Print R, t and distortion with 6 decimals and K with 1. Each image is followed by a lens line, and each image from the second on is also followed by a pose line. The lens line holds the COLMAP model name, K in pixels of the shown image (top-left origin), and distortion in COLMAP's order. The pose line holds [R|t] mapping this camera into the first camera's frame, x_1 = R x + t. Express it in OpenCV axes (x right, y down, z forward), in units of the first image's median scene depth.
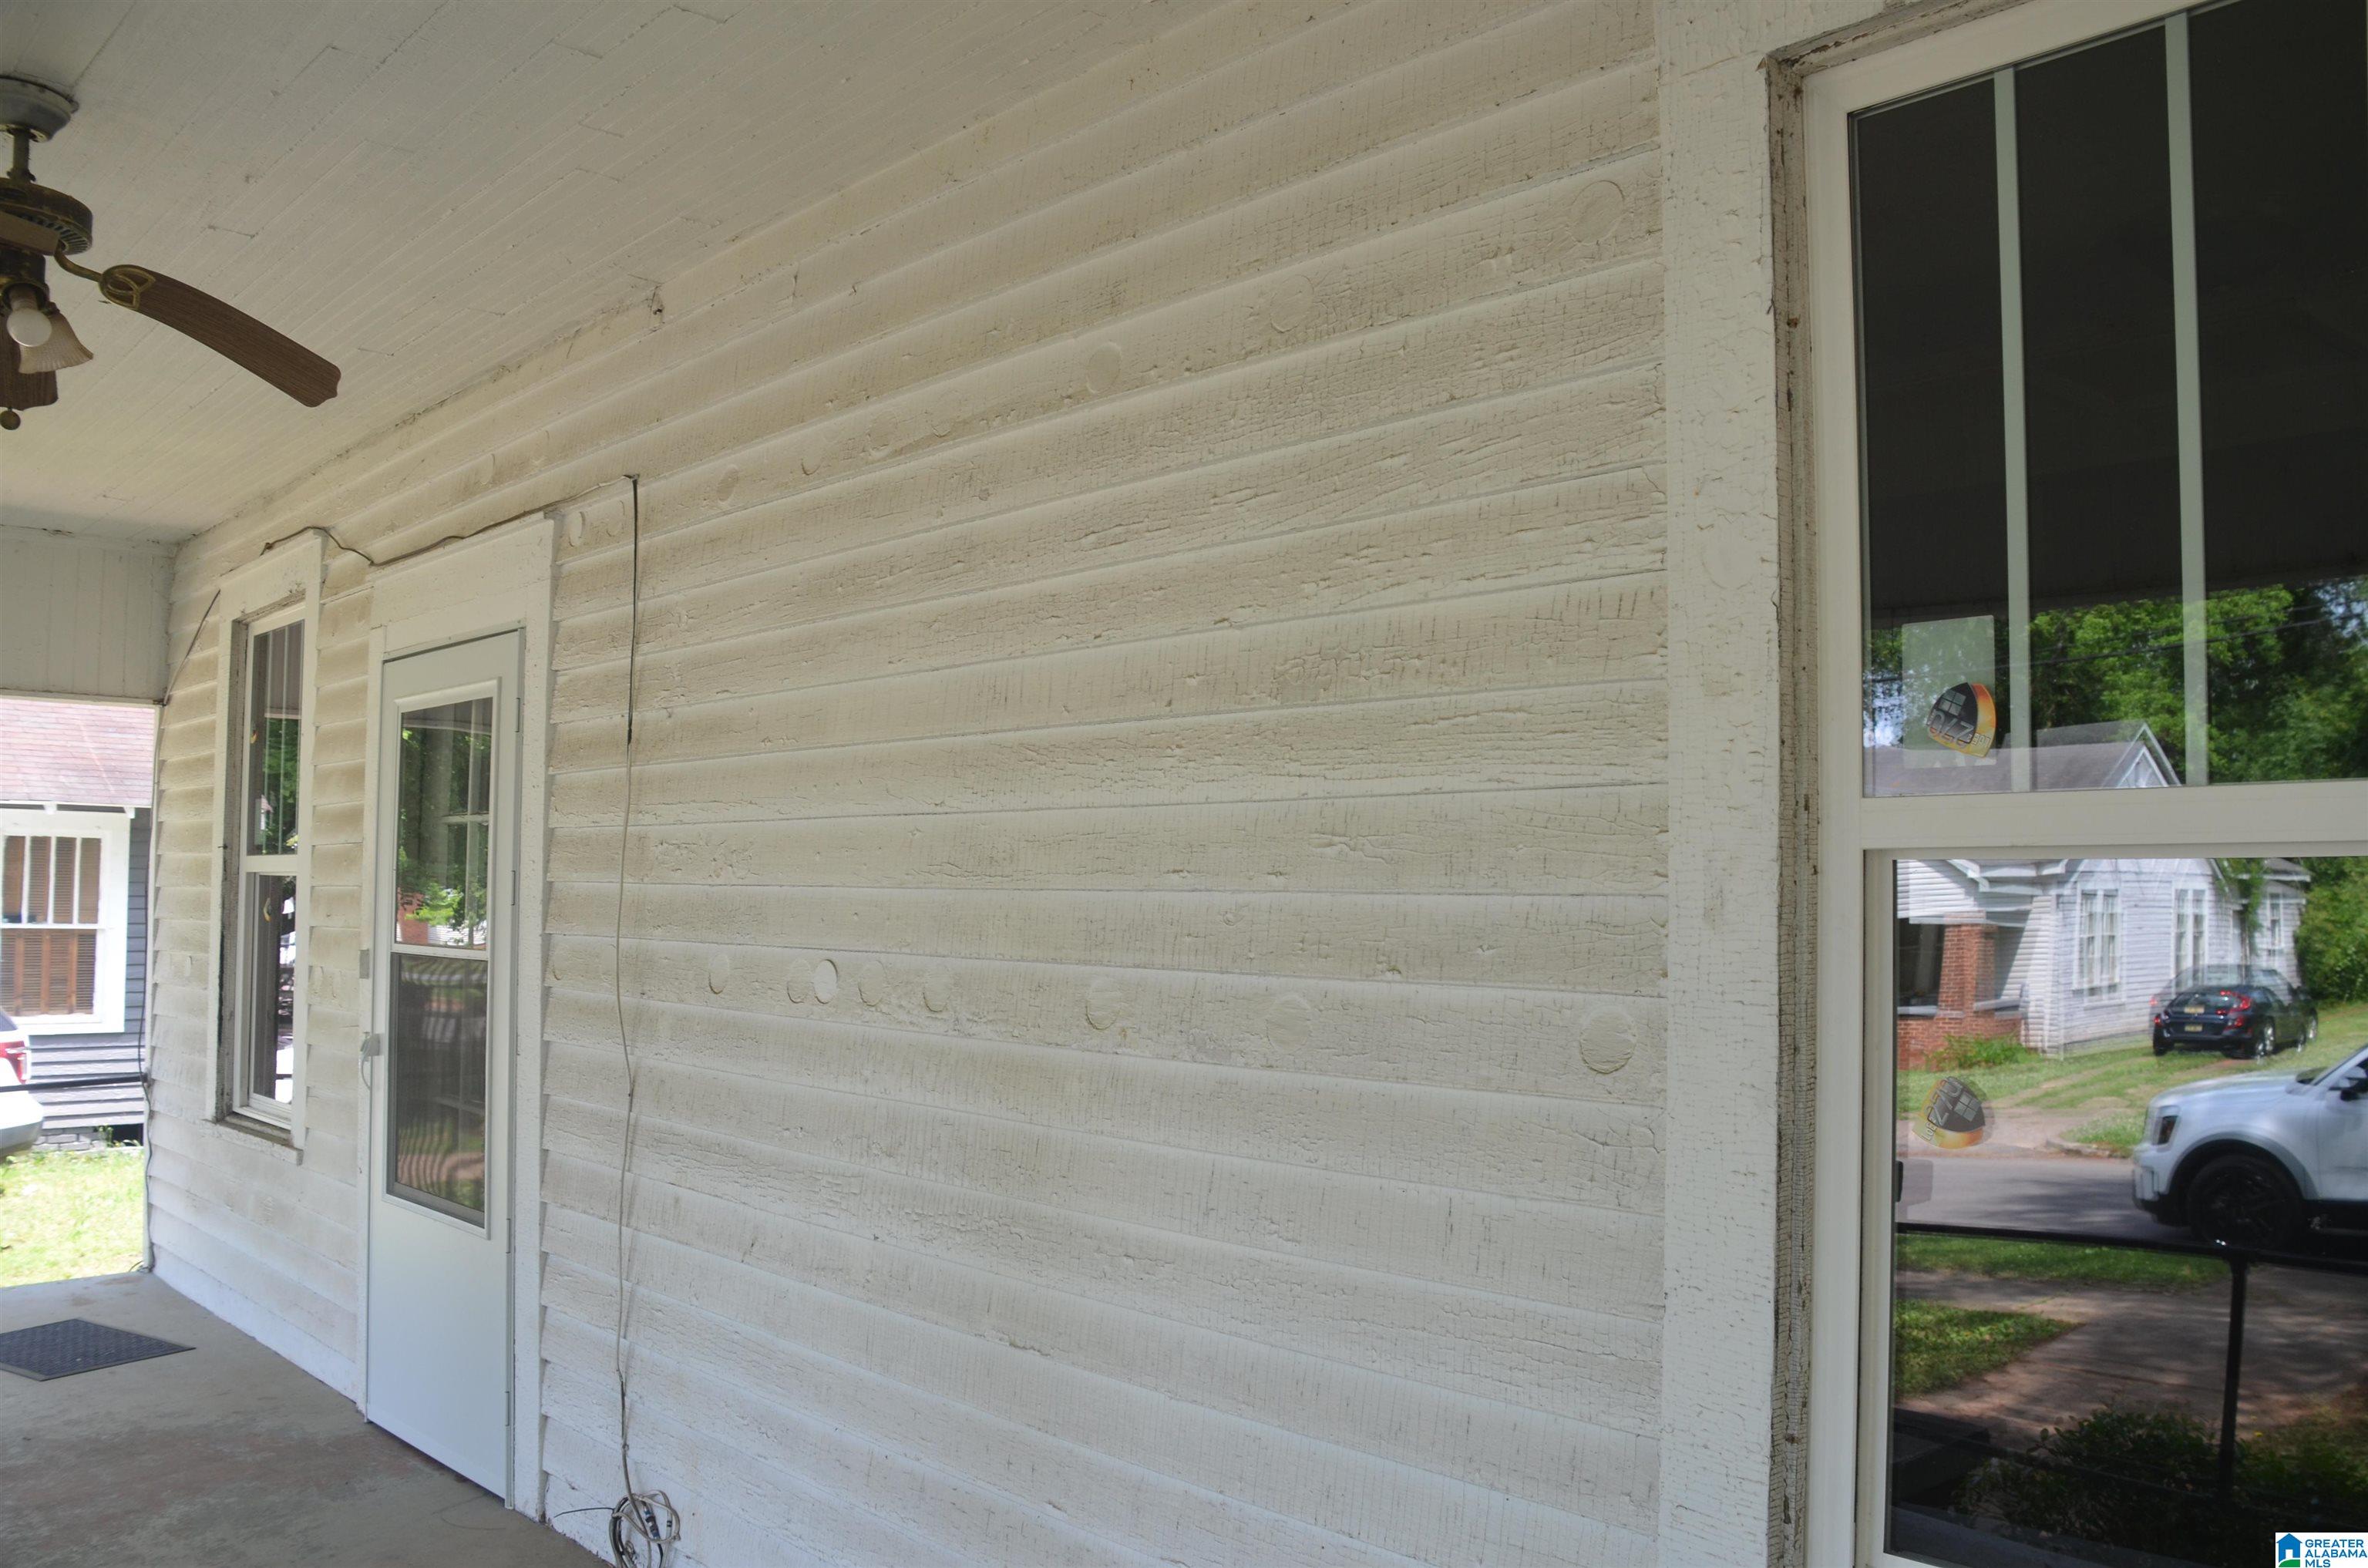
lens RADIAL K [[1847.9, 0, 1247.2], [0, 1847.9, 798.5], [0, 0, 1]] dist [-0.152717, 0.105149]
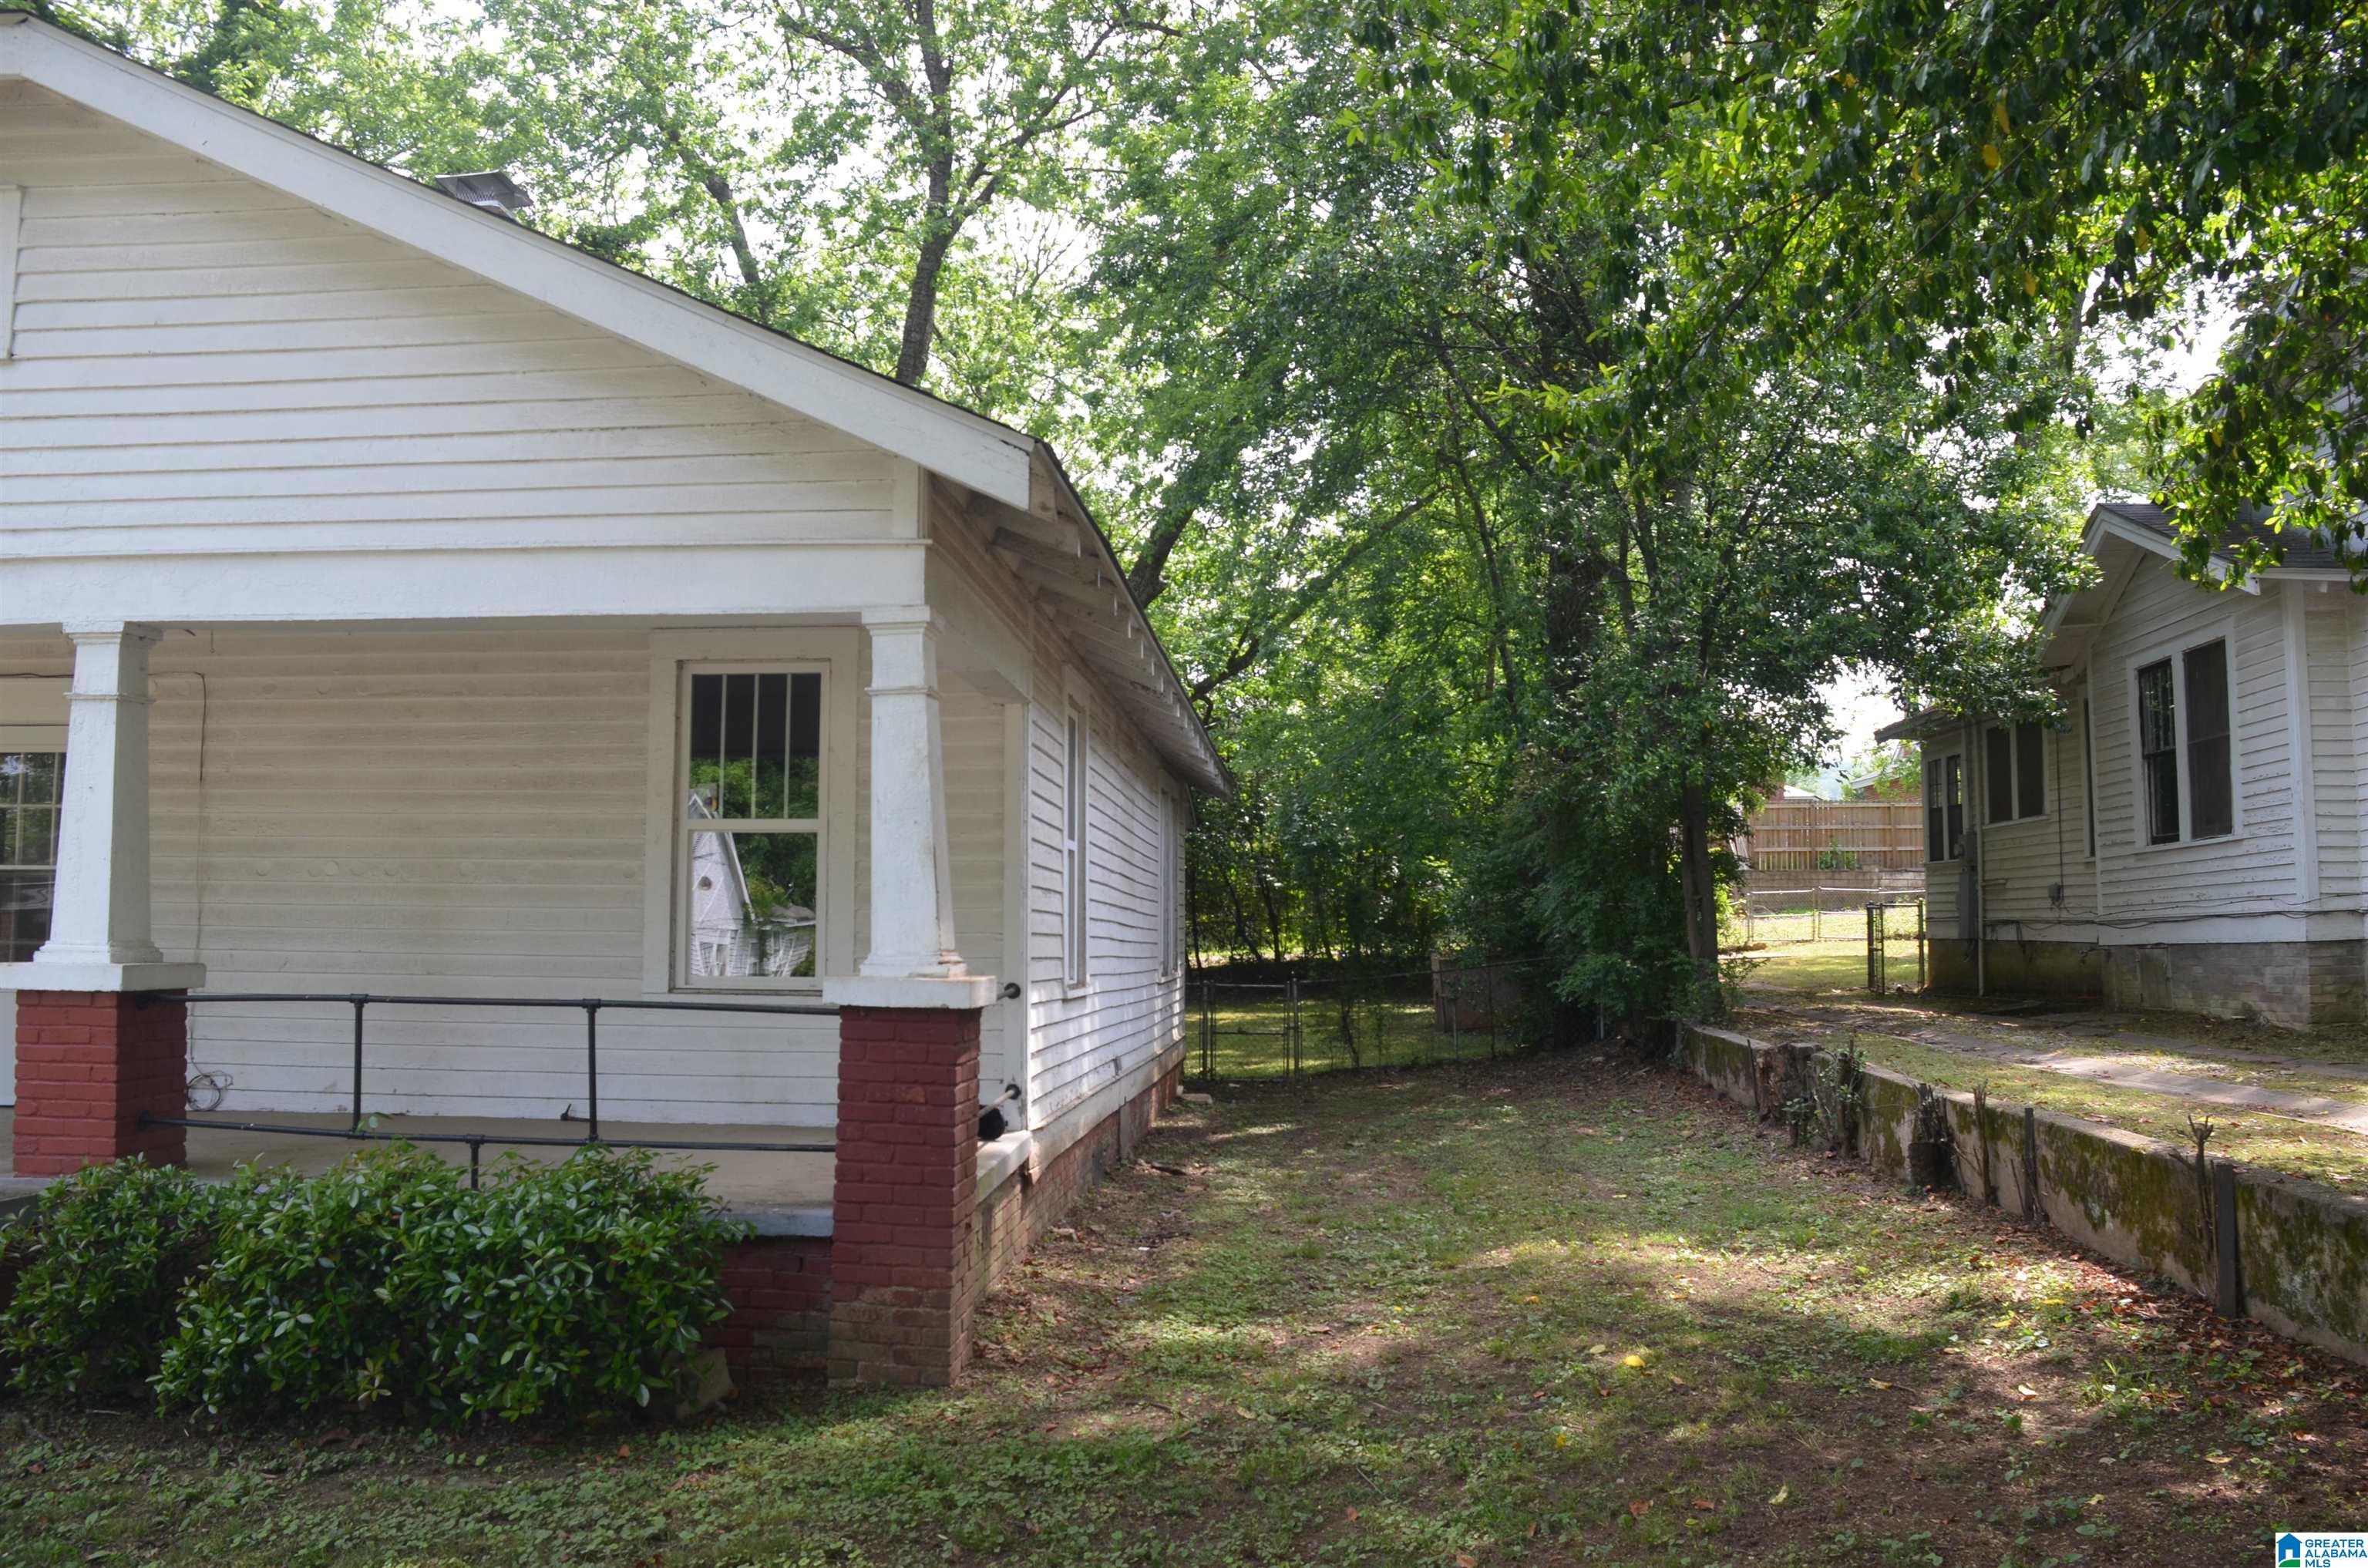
lens RADIAL K [[1843.7, 0, 1212.9], [0, 1843.7, 799.8], [0, 0, 1]] dist [-0.162402, 0.118502]
pose [[0.740244, 0.049611, 0.670506, -1.309250], [-0.032826, 0.998751, -0.037658, 0.059635], [-0.671537, 0.005866, 0.740948, -2.460334]]
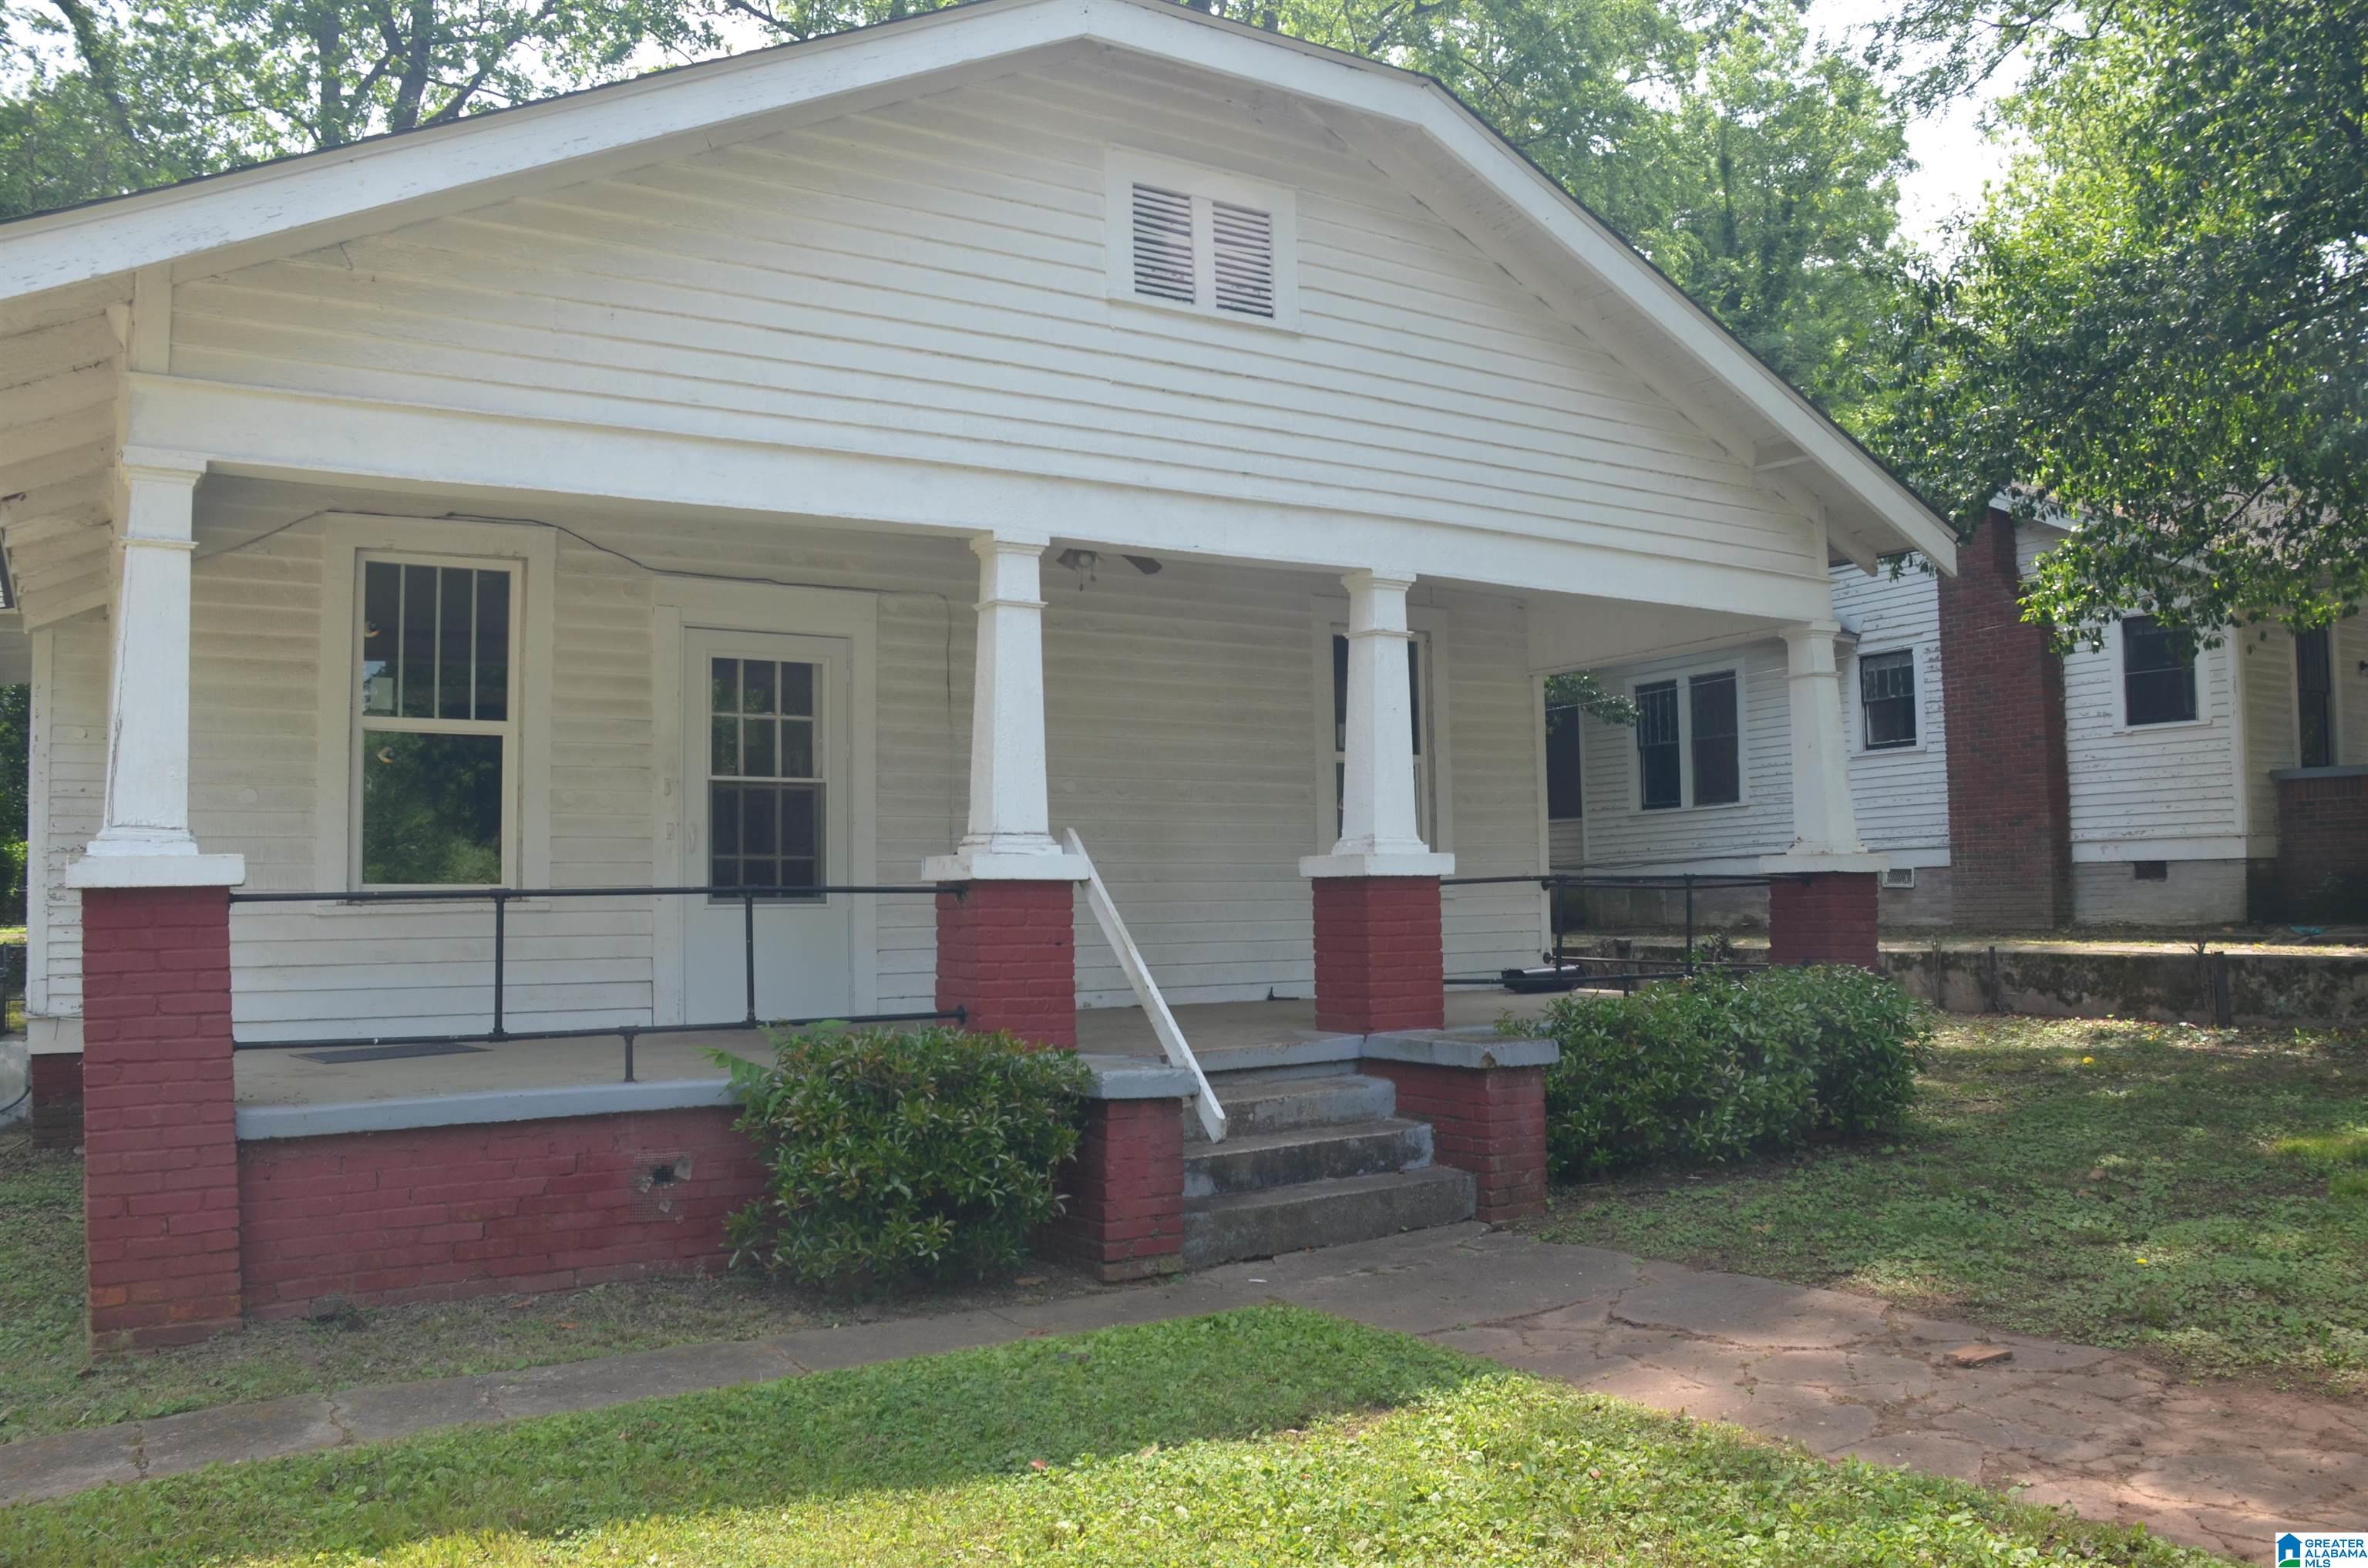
lens RADIAL K [[1834.0, 0, 1214.1], [0, 1834.0, 804.4], [0, 0, 1]] dist [-0.163954, 0.113447]
pose [[0.200794, 0.044951, 0.978602, -3.918997], [-0.031691, 0.998722, -0.039372, 0.295043], [-0.979121, -0.023107, 0.201962, 0.117305]]
